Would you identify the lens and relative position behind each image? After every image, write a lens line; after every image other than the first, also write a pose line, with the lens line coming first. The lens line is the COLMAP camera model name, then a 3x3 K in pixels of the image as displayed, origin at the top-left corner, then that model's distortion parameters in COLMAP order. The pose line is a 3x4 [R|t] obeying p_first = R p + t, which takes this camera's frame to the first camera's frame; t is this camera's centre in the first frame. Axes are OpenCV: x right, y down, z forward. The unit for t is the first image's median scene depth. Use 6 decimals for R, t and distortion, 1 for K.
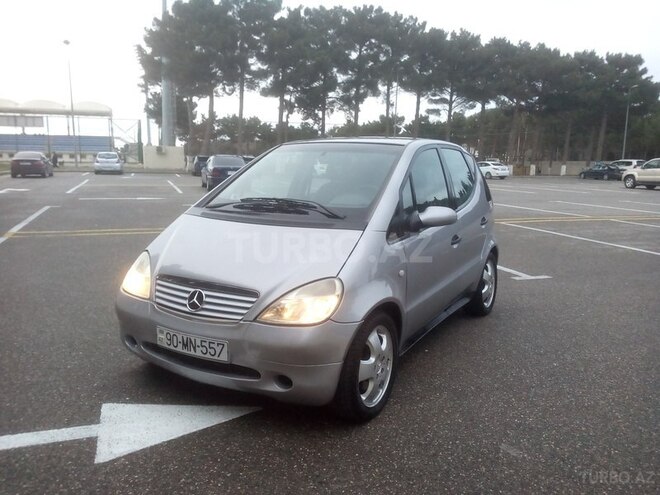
lens RADIAL K [[530.6, 0, 330.0], [0, 530.6, 247.5], [0, 0, 1]] dist [0.088203, -0.224813]
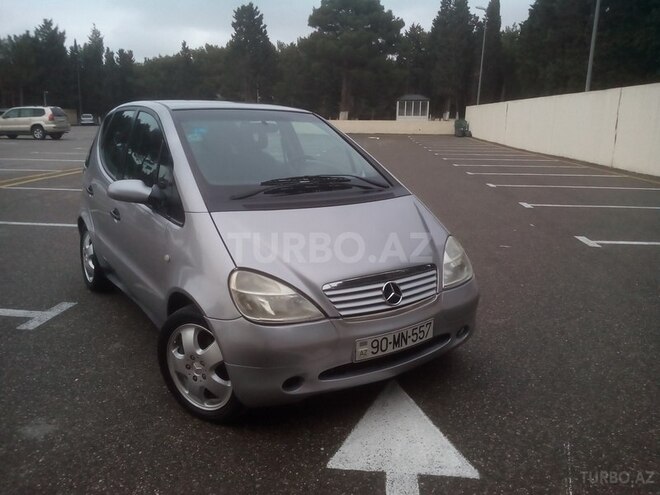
lens RADIAL K [[530.6, 0, 330.0], [0, 530.6, 247.5], [0, 0, 1]] dist [0.088203, -0.224813]
pose [[0.437351, -0.225942, 0.870445, -1.082709], [0.142727, 0.973095, 0.180875, -0.159771], [-0.887893, 0.045131, 0.457832, 0.672620]]
